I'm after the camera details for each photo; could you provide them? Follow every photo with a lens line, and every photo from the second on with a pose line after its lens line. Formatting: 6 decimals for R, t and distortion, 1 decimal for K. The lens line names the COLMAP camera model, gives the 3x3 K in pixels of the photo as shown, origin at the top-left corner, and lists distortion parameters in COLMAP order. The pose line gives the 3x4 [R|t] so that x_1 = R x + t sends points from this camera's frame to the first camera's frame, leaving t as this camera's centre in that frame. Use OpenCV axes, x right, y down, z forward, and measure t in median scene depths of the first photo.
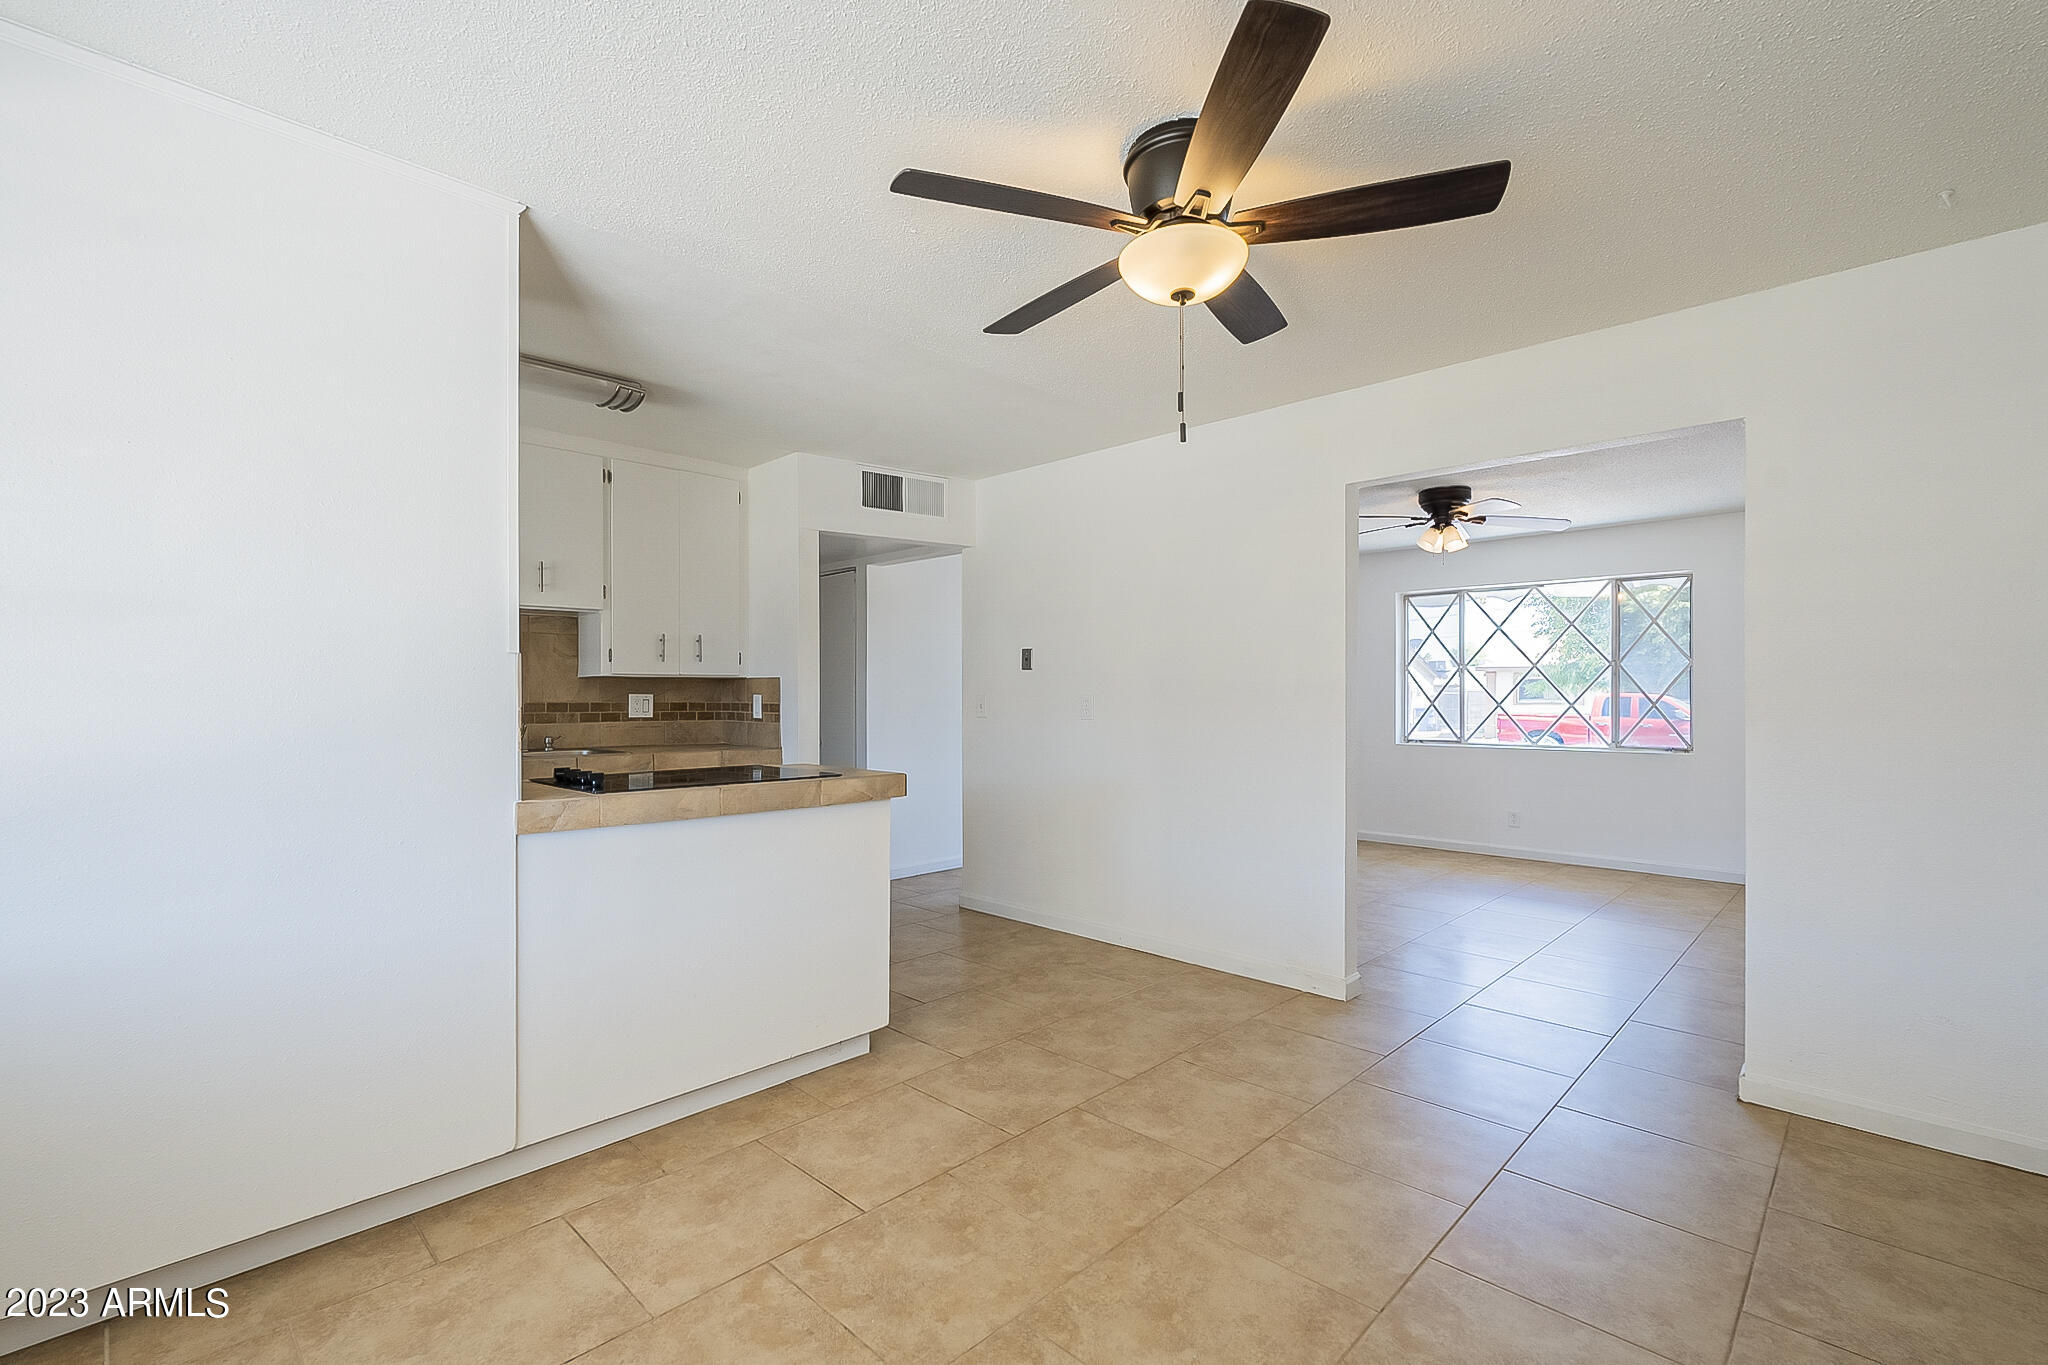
lens RADIAL K [[903.5, 0, 1008.7], [0, 903.5, 699.0], [0, 0, 1]] dist [-0.005712, 0.000276]
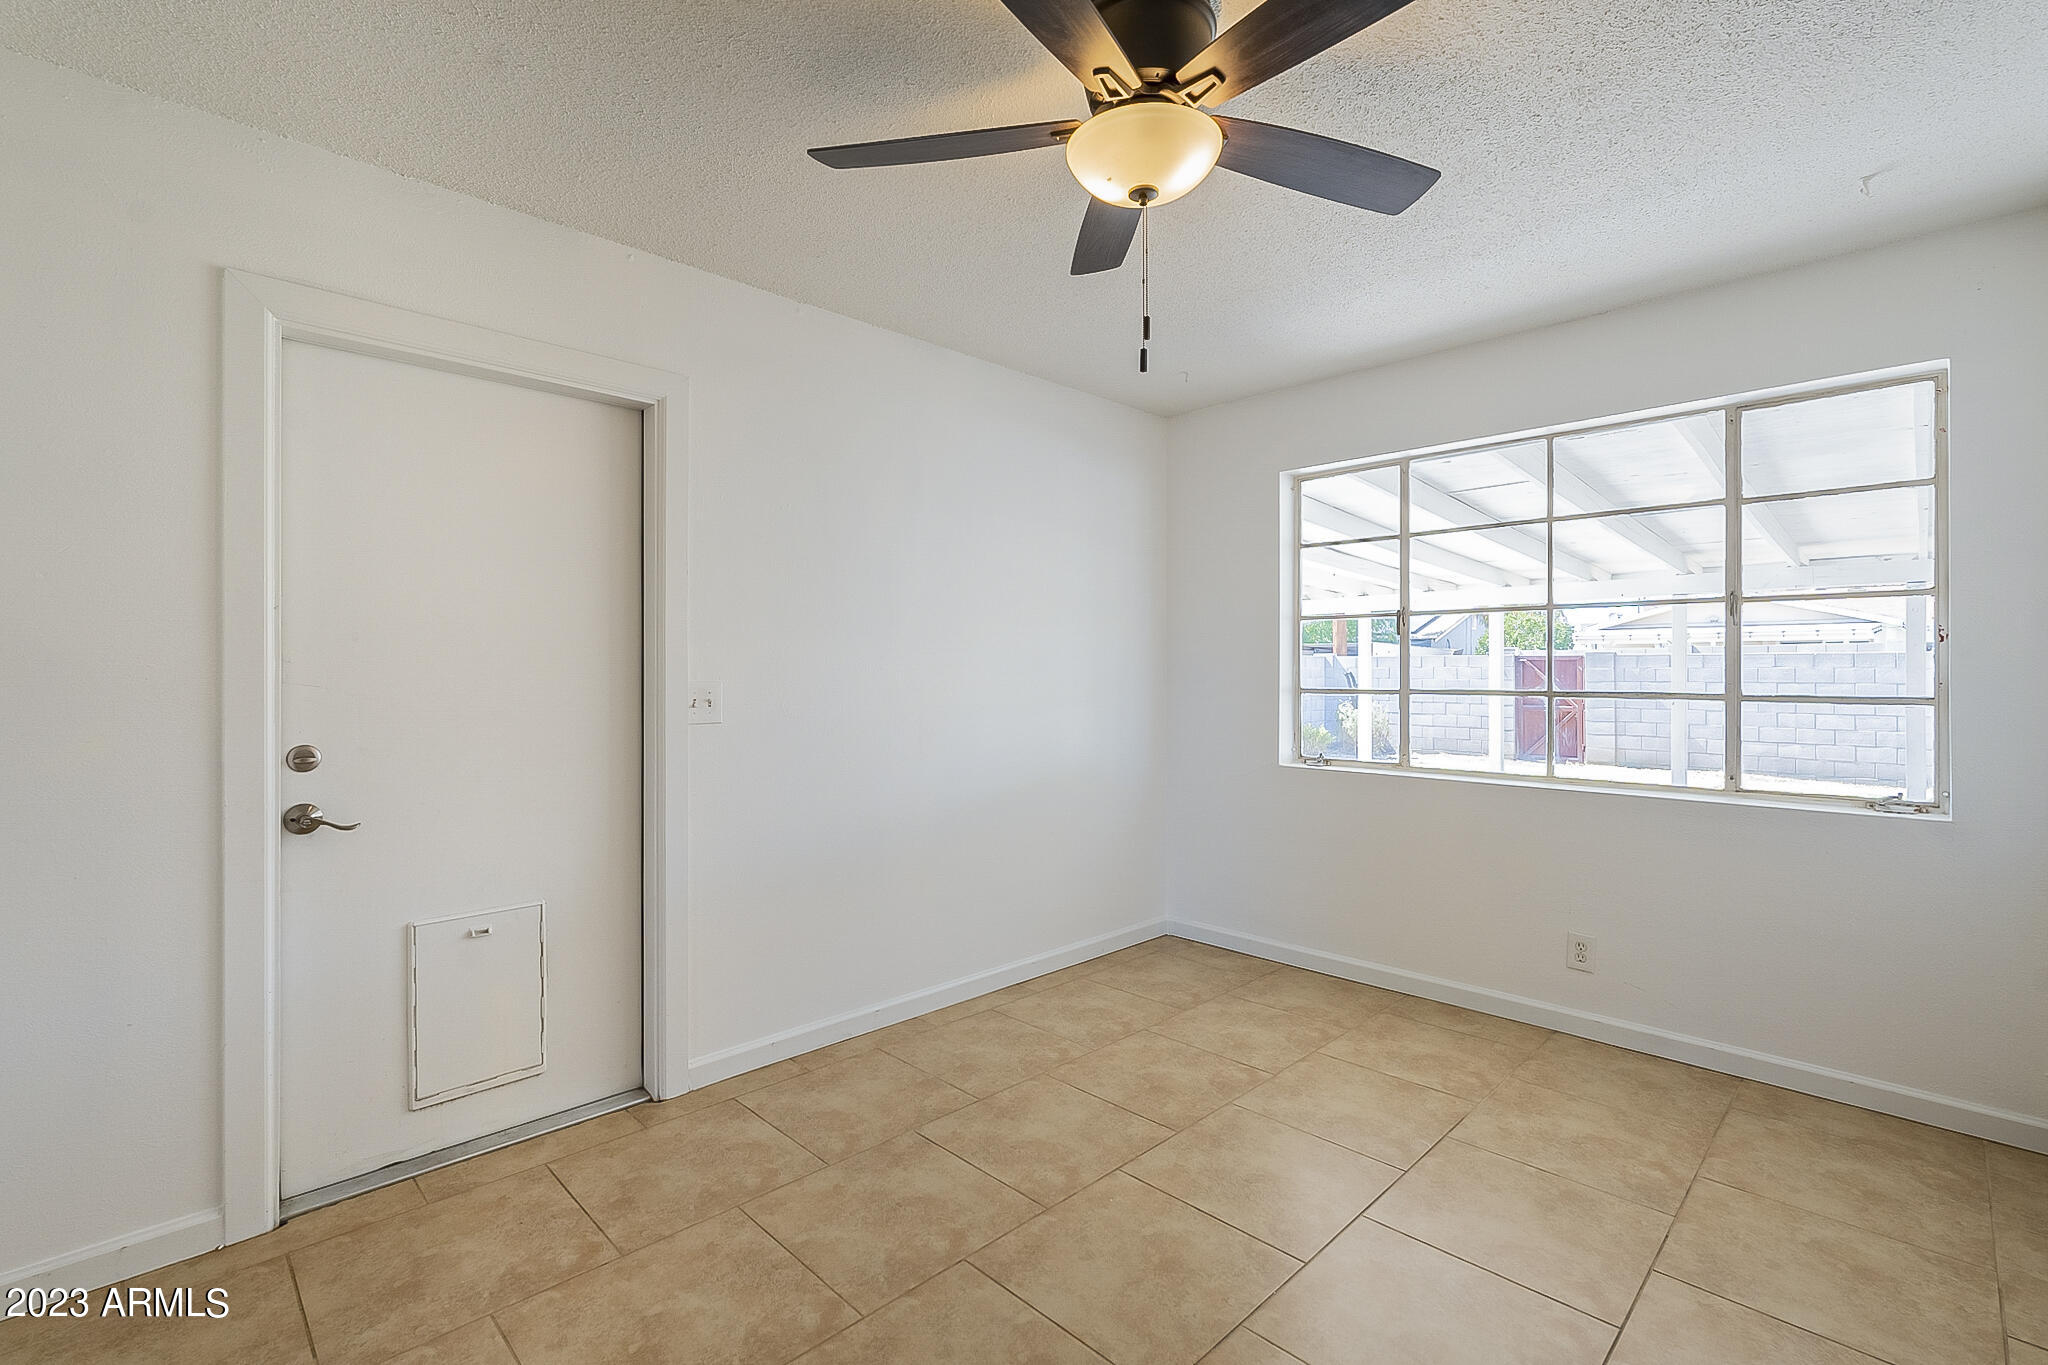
lens RADIAL K [[903.5, 0, 1013.9], [0, 903.5, 672.2], [0, 0, 1]] dist [-0.005712, 0.000276]
pose [[-0.999900, 0.001639, 0.014023, 0.187016], [0.001675, 0.999995, 0.002536, -0.006257], [-0.014019, 0.002559, -0.999898, 1.142465]]
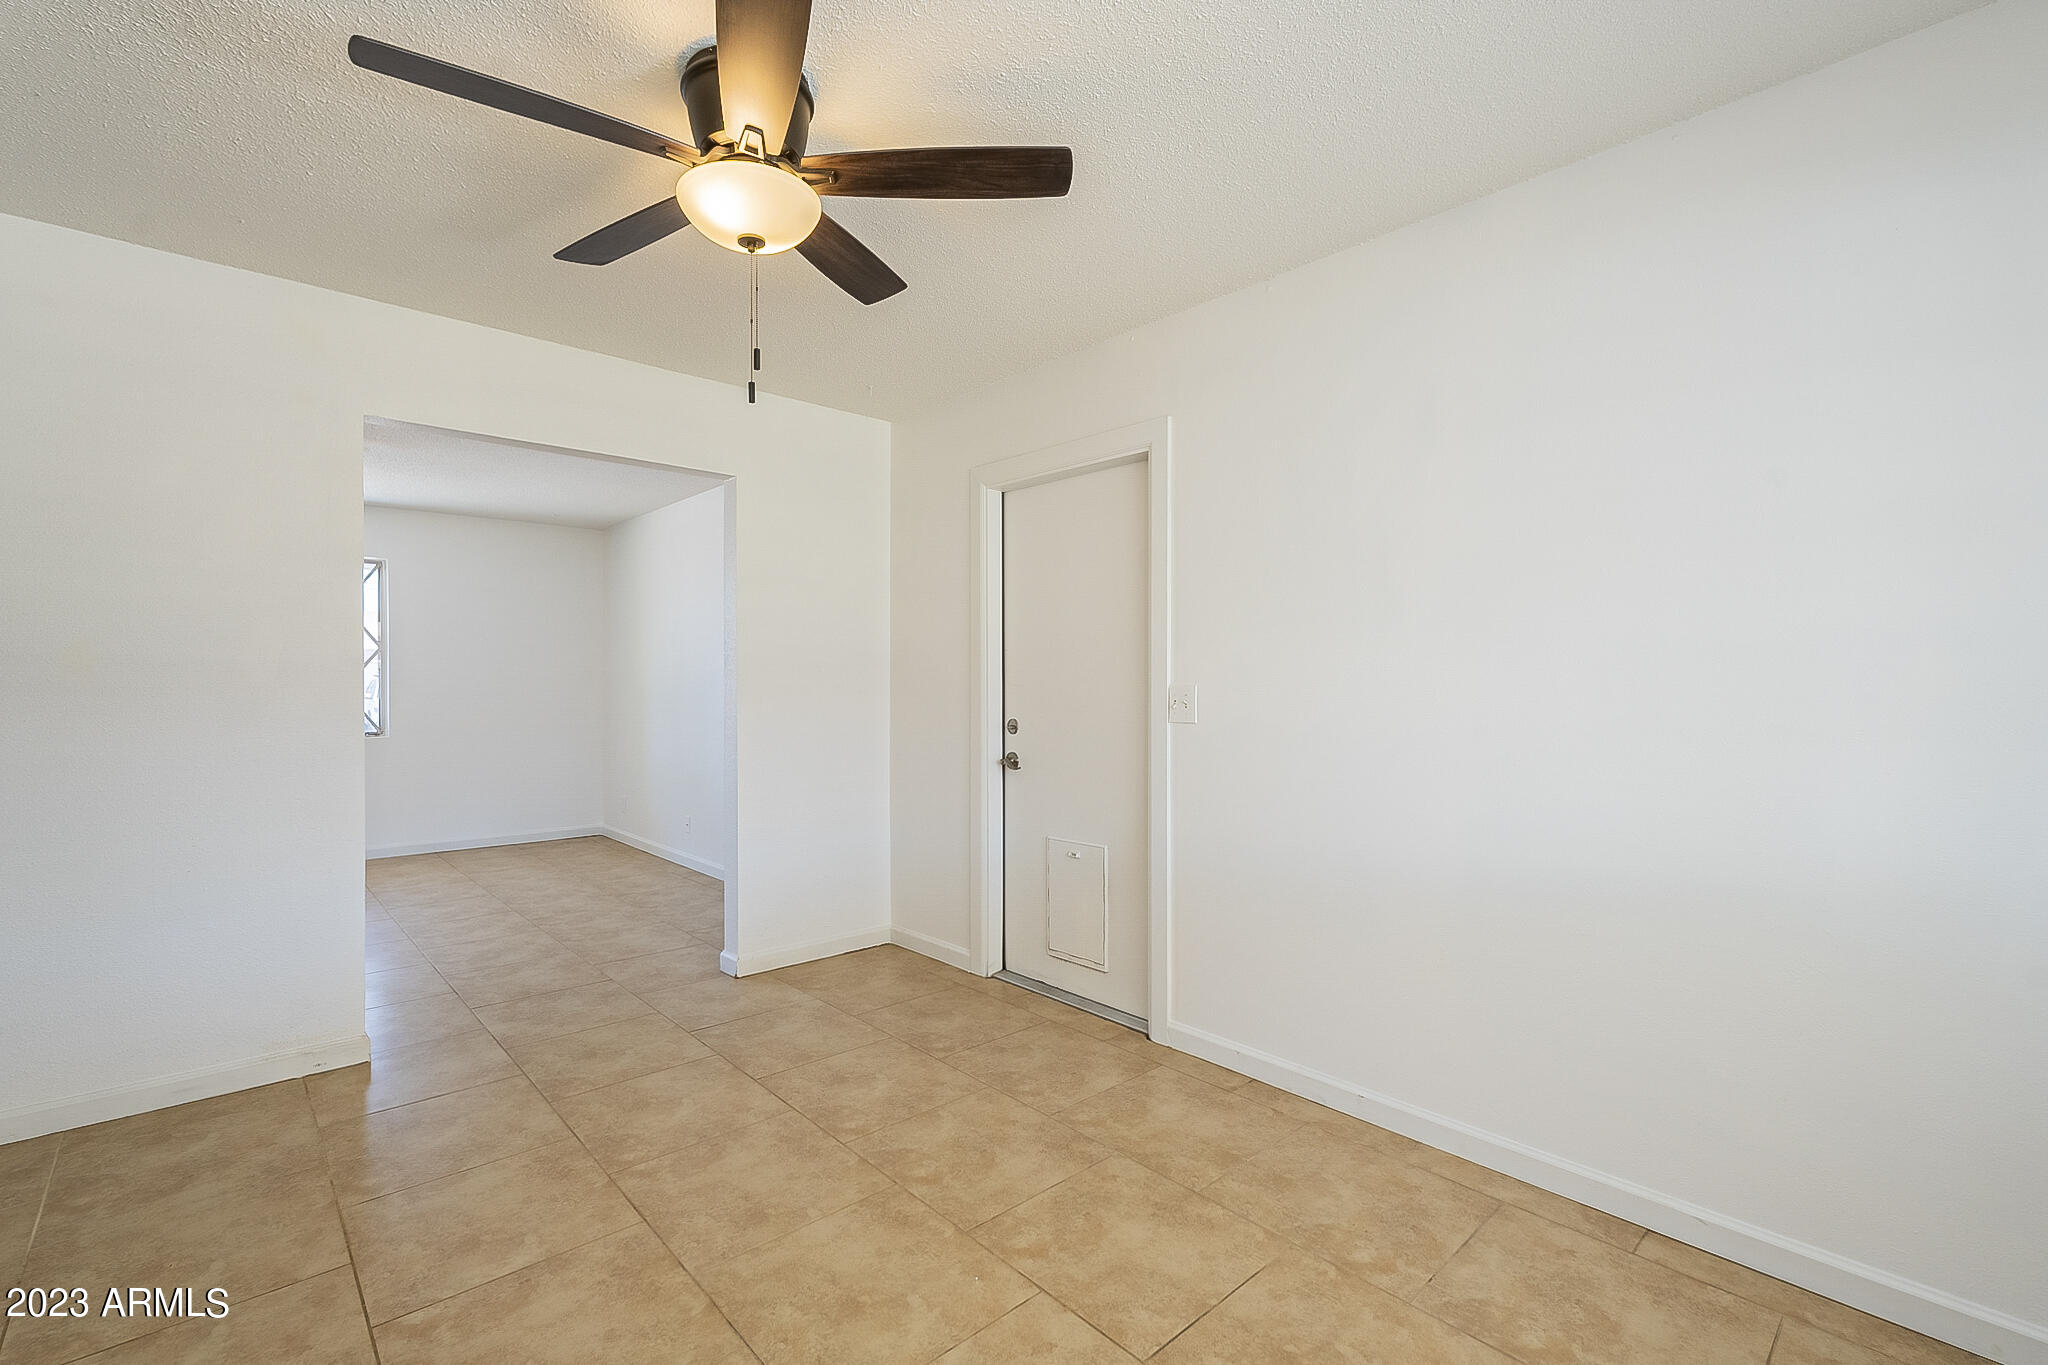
lens RADIAL K [[903.5, 0, 1024.9], [0, 903.5, 683.0], [0, 0, 1]] dist [-0.005712, 0.000276]
pose [[0.043166, -0.002356, 0.999065, -0.446047], [0.003105, 0.999993, 0.002224, -0.000386], [-0.999063, 0.003006, 0.043173, 0.428560]]
